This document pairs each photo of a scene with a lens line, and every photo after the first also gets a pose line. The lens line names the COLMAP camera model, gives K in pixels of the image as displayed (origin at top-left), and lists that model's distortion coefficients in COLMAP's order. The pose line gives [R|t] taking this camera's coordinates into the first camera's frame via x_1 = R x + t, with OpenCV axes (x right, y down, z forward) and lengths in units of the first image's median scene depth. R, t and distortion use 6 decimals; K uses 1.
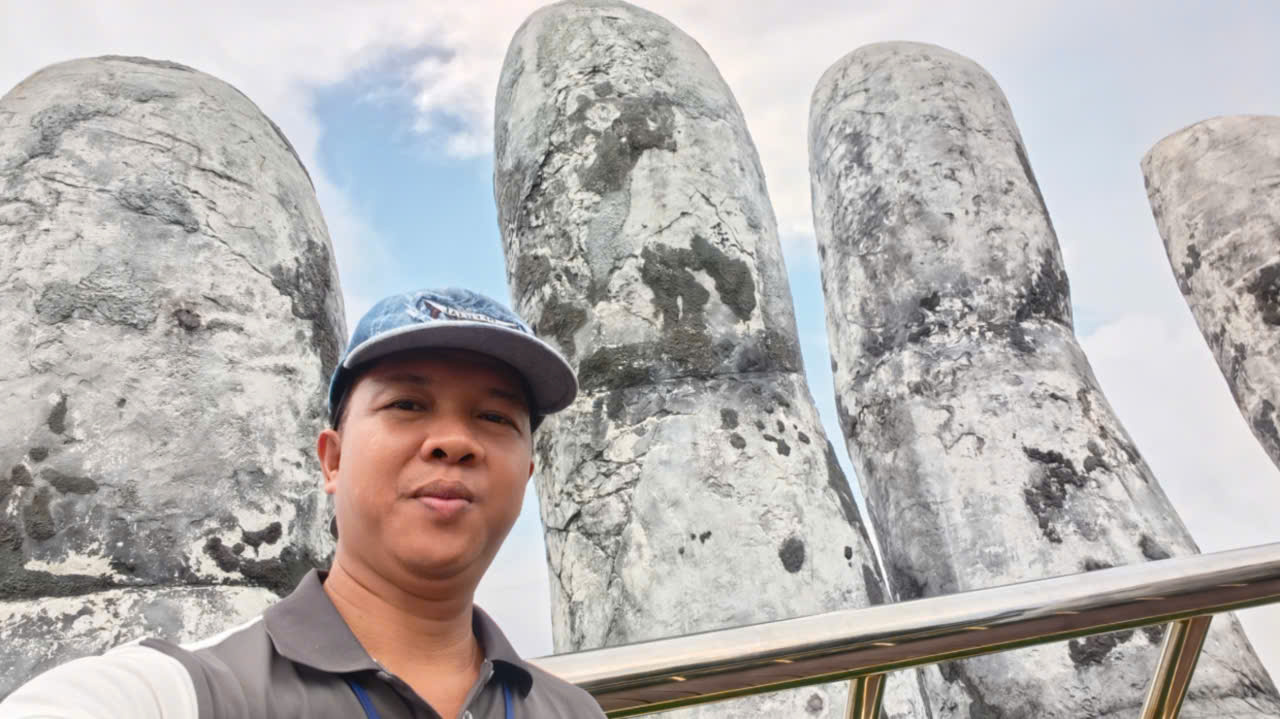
lens RADIAL K [[826.4, 0, 642.0], [0, 826.4, 370.9], [0, 0, 1]] dist [-0.019022, 0.001428]
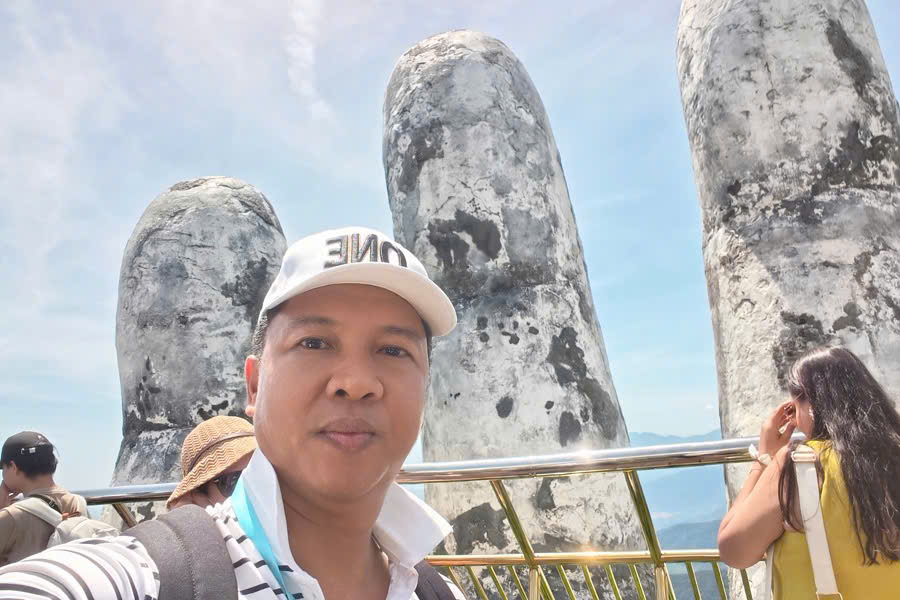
lens RADIAL K [[677.9, 0, 450.0], [0, 677.9, 300.0], [0, 0, 1]] dist [0.000213, -0.003672]
pose [[0.824654, -0.047961, -0.563600, 0.781644], [0.153679, 0.977916, 0.141645, -0.180004], [0.544360, -0.203422, 0.813813, -0.121471]]
